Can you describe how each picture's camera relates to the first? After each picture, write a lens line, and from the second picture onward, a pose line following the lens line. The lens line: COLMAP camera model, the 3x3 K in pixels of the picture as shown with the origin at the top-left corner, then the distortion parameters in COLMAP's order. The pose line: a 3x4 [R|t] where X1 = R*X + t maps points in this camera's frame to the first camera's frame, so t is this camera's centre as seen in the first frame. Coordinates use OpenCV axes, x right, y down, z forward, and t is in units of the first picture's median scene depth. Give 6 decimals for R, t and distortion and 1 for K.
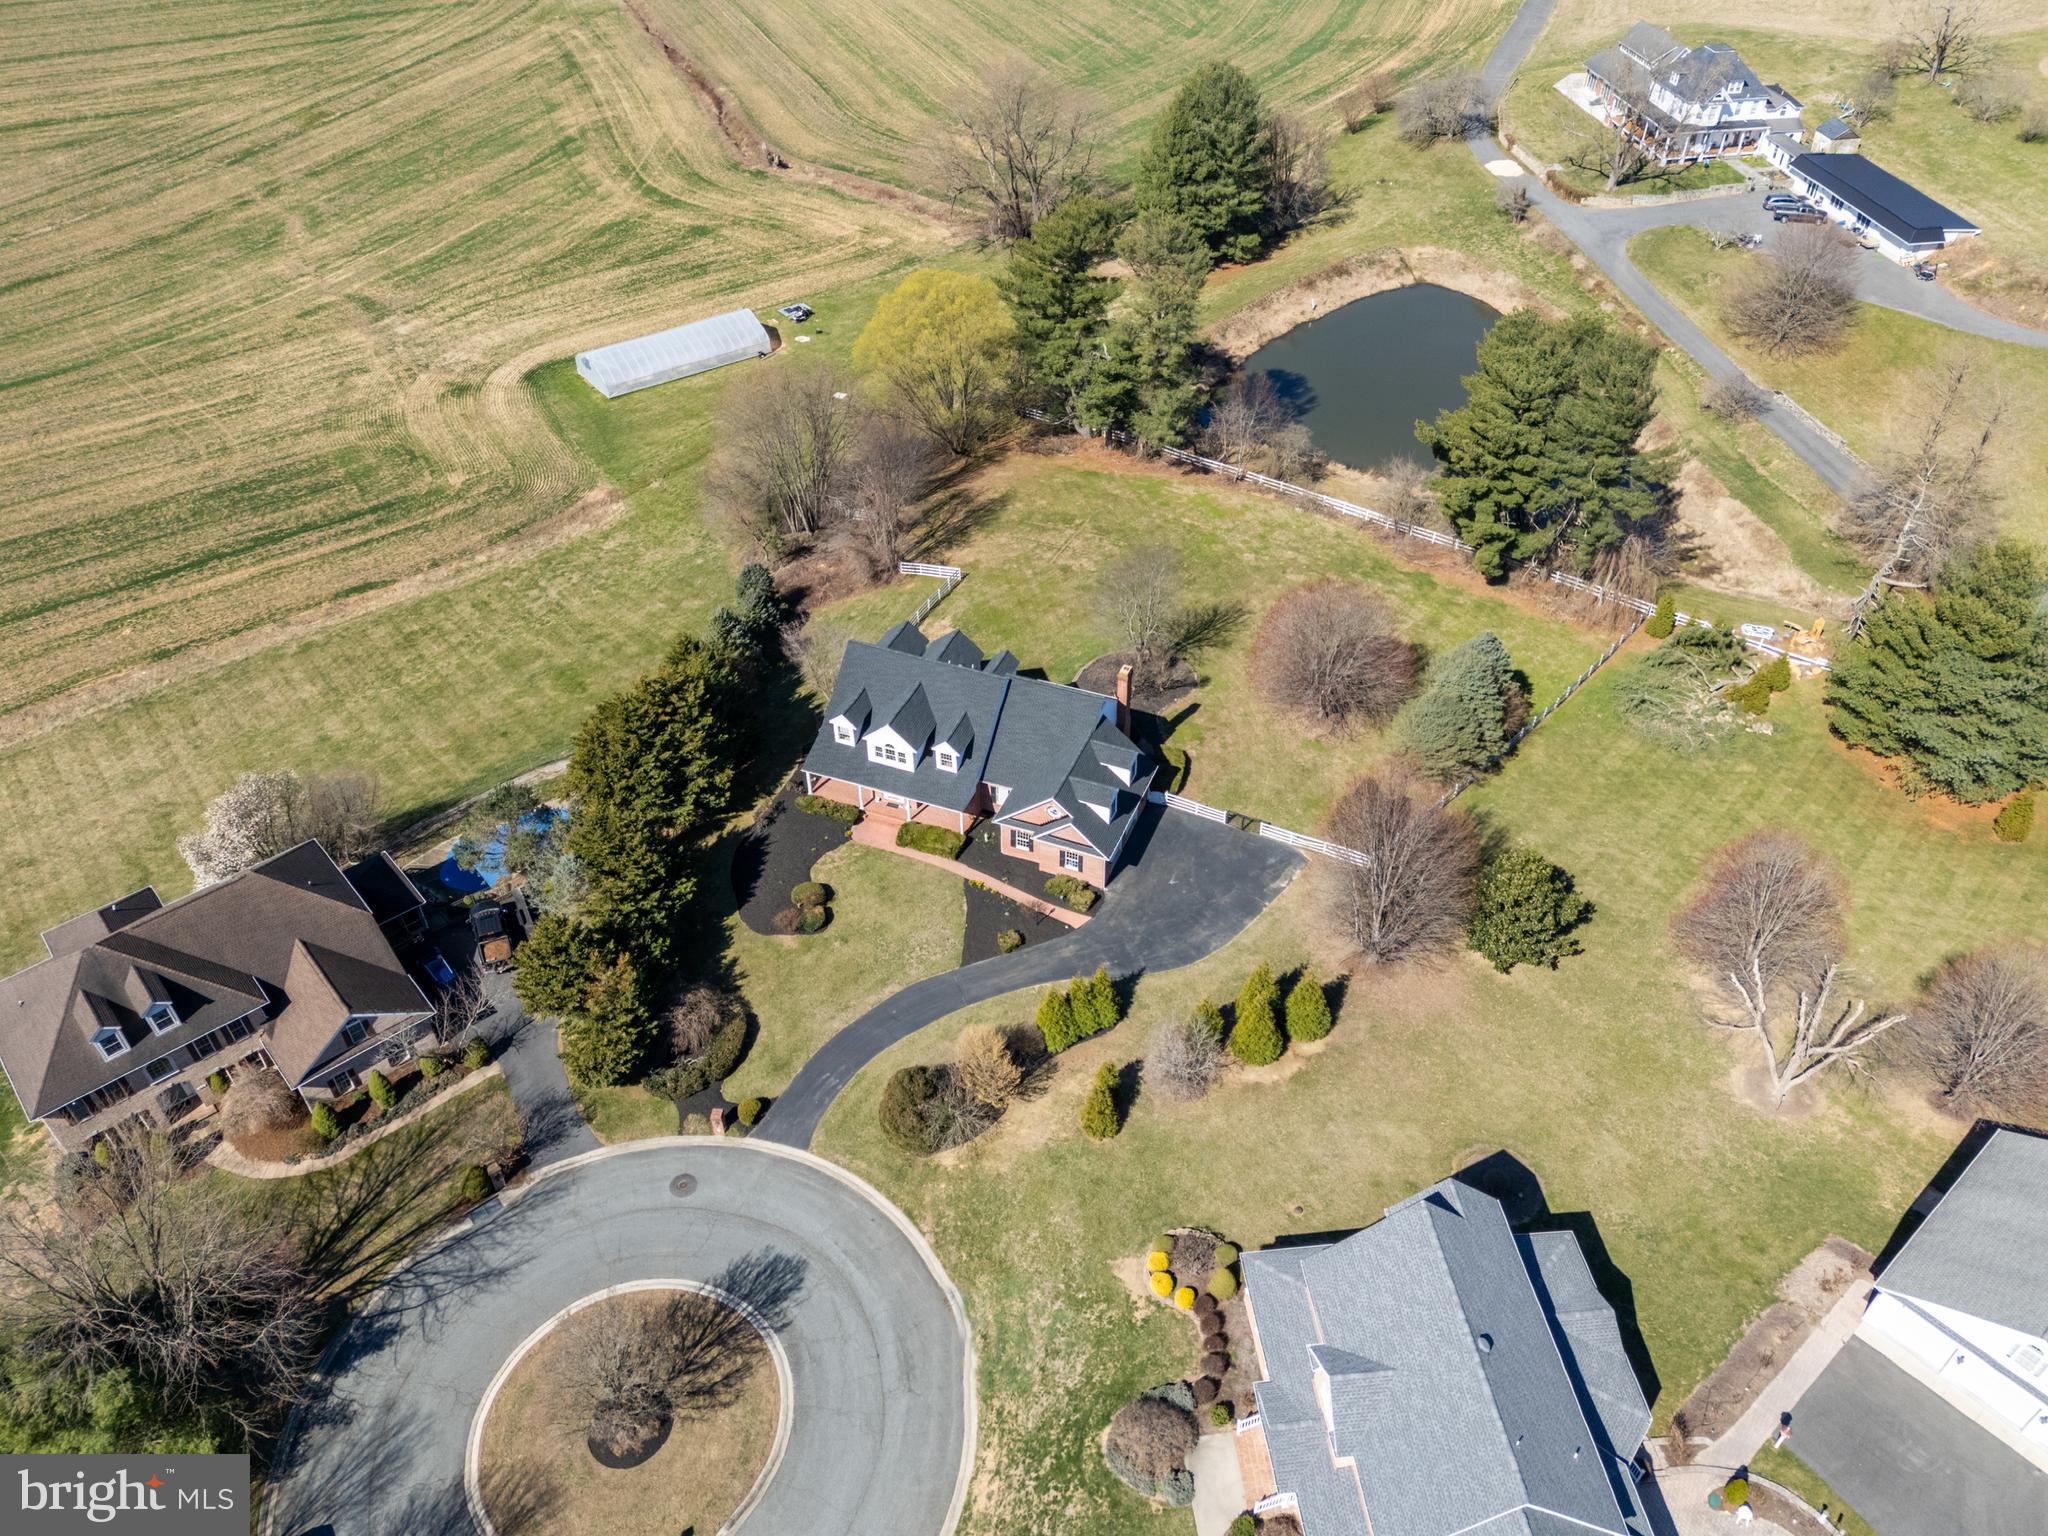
lens RADIAL K [[1484.2, 0, 1027.3], [0, 1484.2, 759.0], [0, 0, 1]] dist [0.104866, -0.105659]
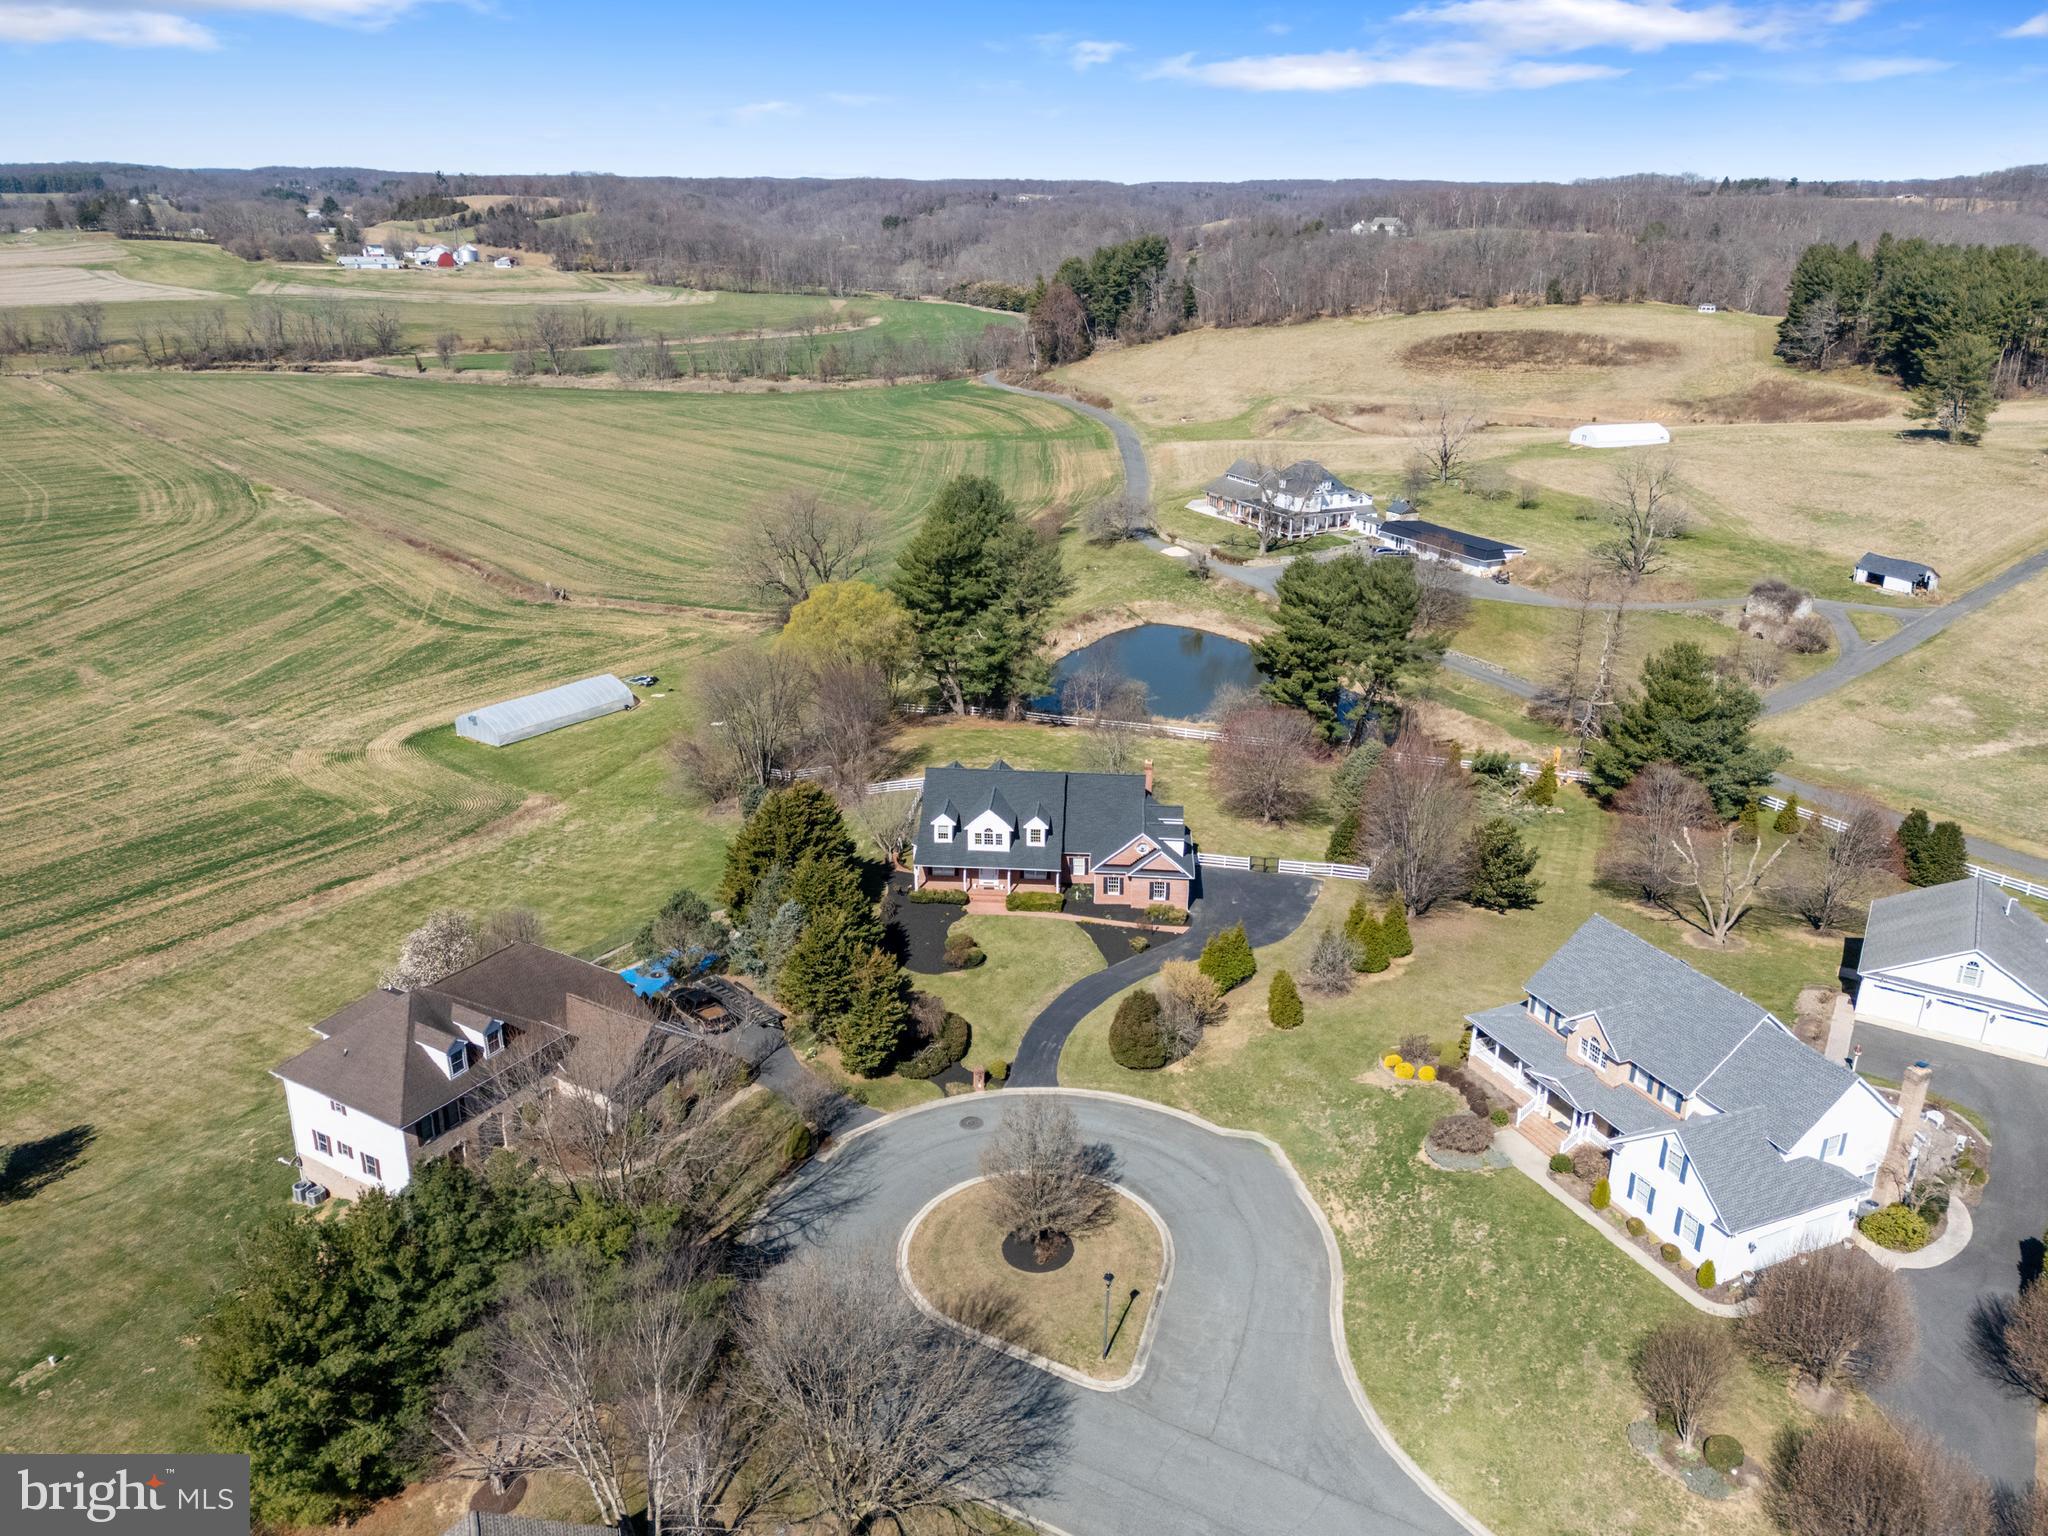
lens RADIAL K [[1484.2, 0, 1027.3], [0, 1484.2, 759.0], [0, 0, 1]] dist [0.104866, -0.105659]
pose [[0.952179, -0.093380, 0.290922, -0.253344], [0.188288, 0.929204, -0.318006, 0.202642], [-0.240631, 0.357575, 0.902351, -0.073791]]
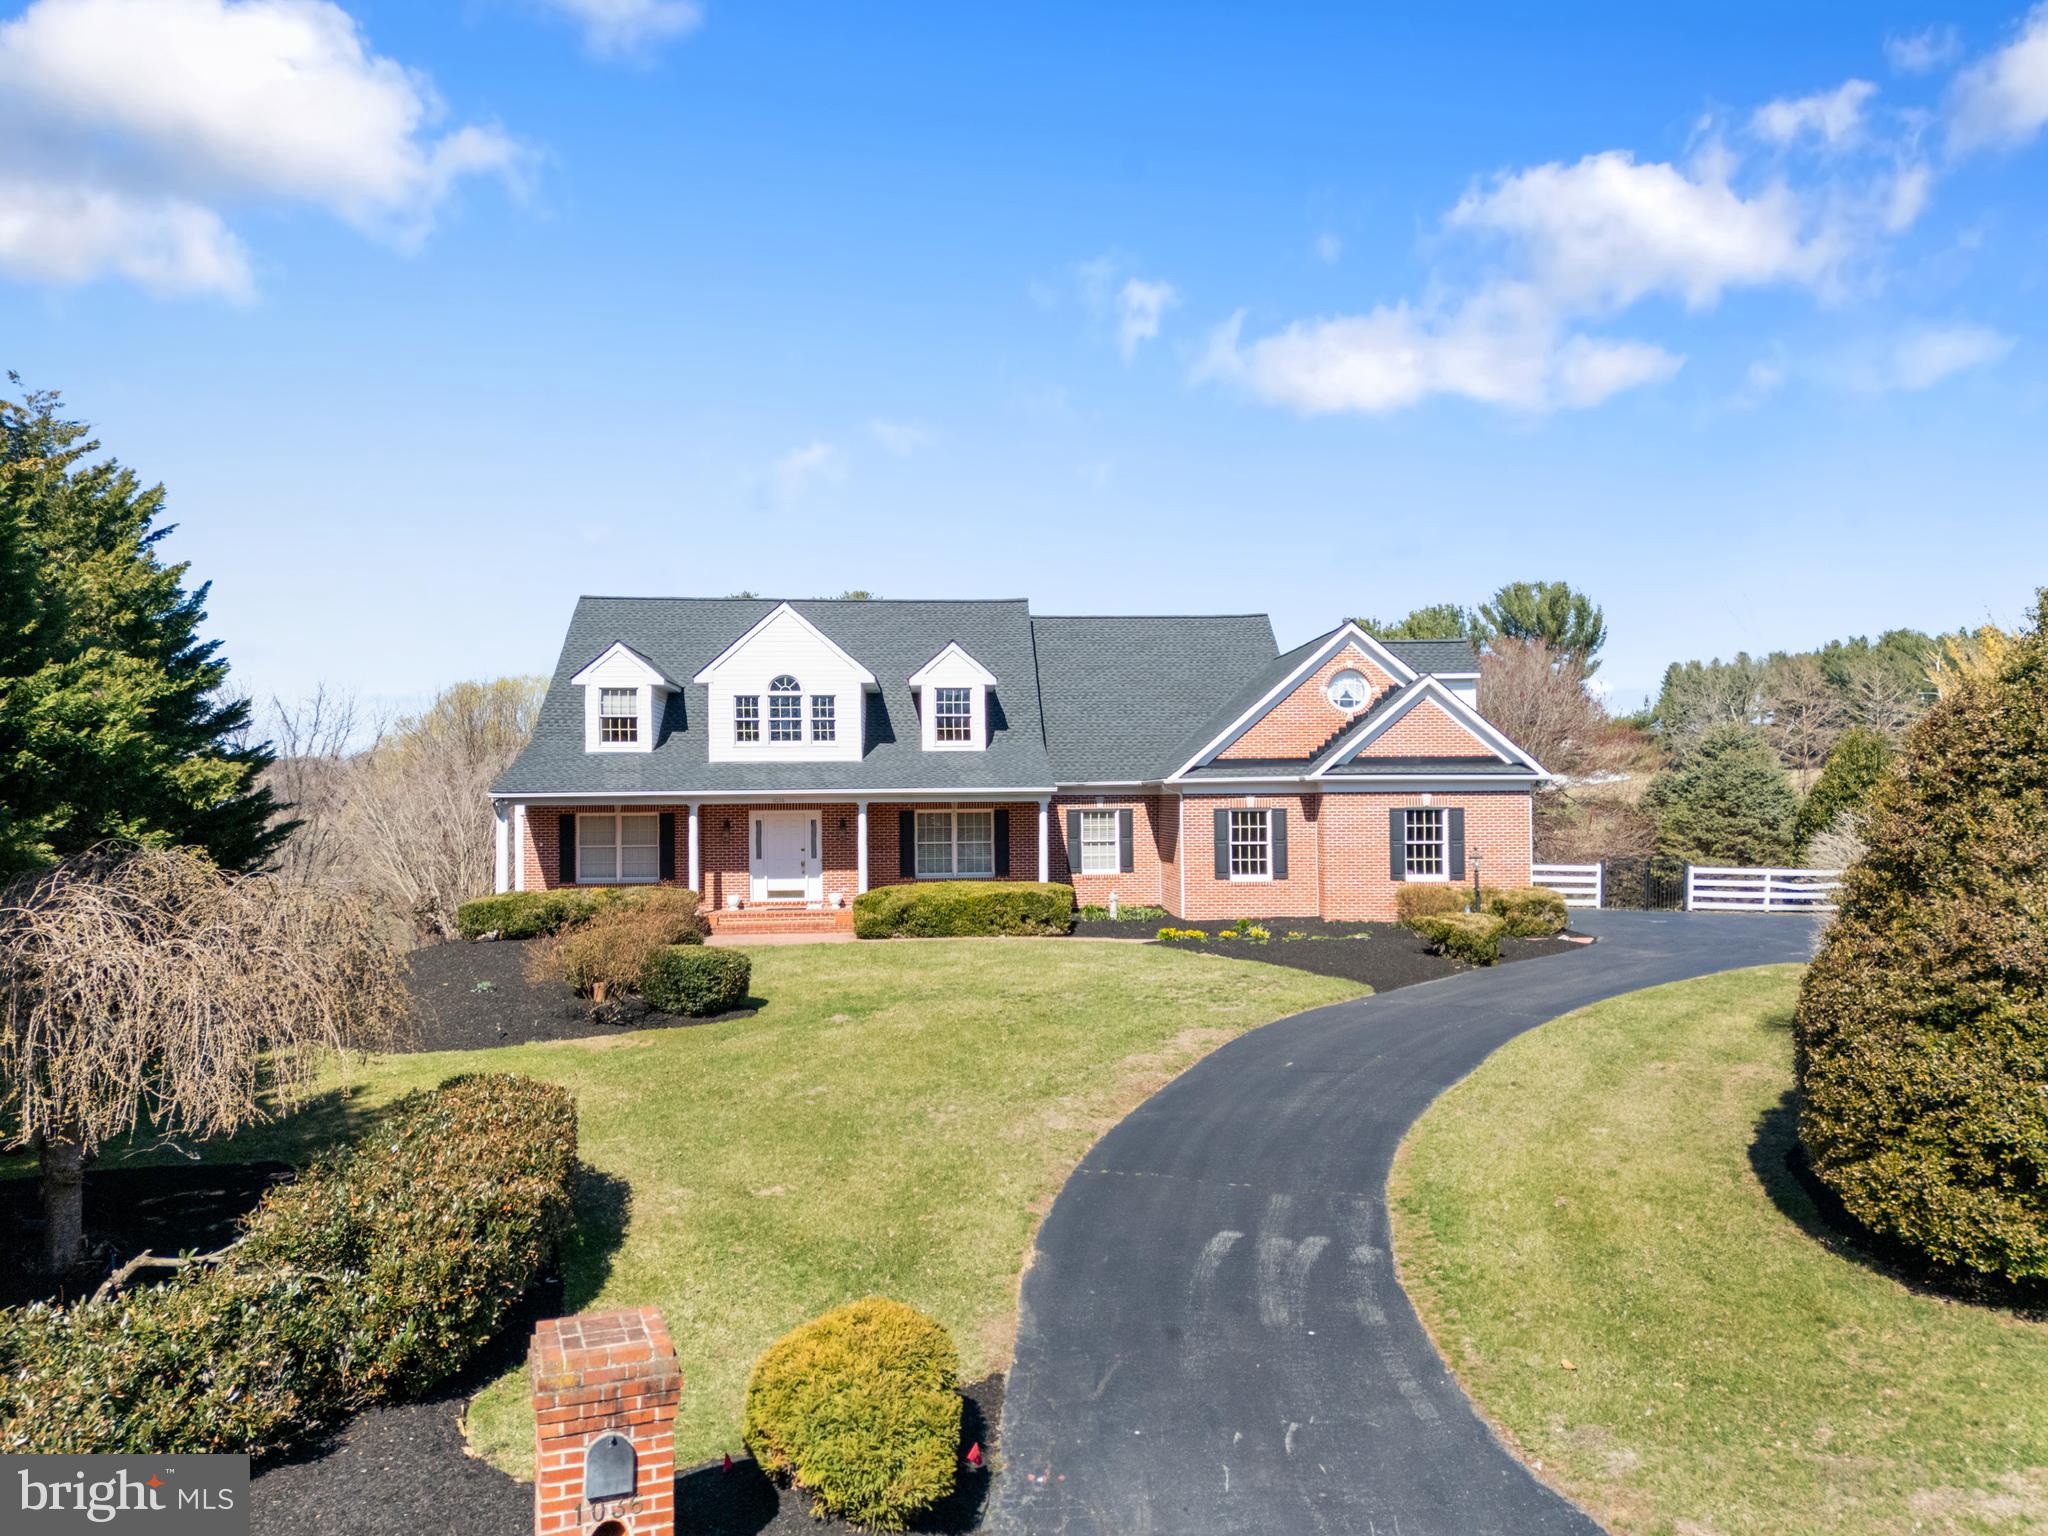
lens RADIAL K [[1484.2, 0, 1027.3], [0, 1484.2, 759.0], [0, 0, 1]] dist [0.104866, -0.105659]
pose [[0.904679, 0.014993, 0.425831, -0.115401], [0.281467, 0.729269, -0.623653, 0.141839], [-0.319896, 0.684063, 0.655534, 0.478553]]
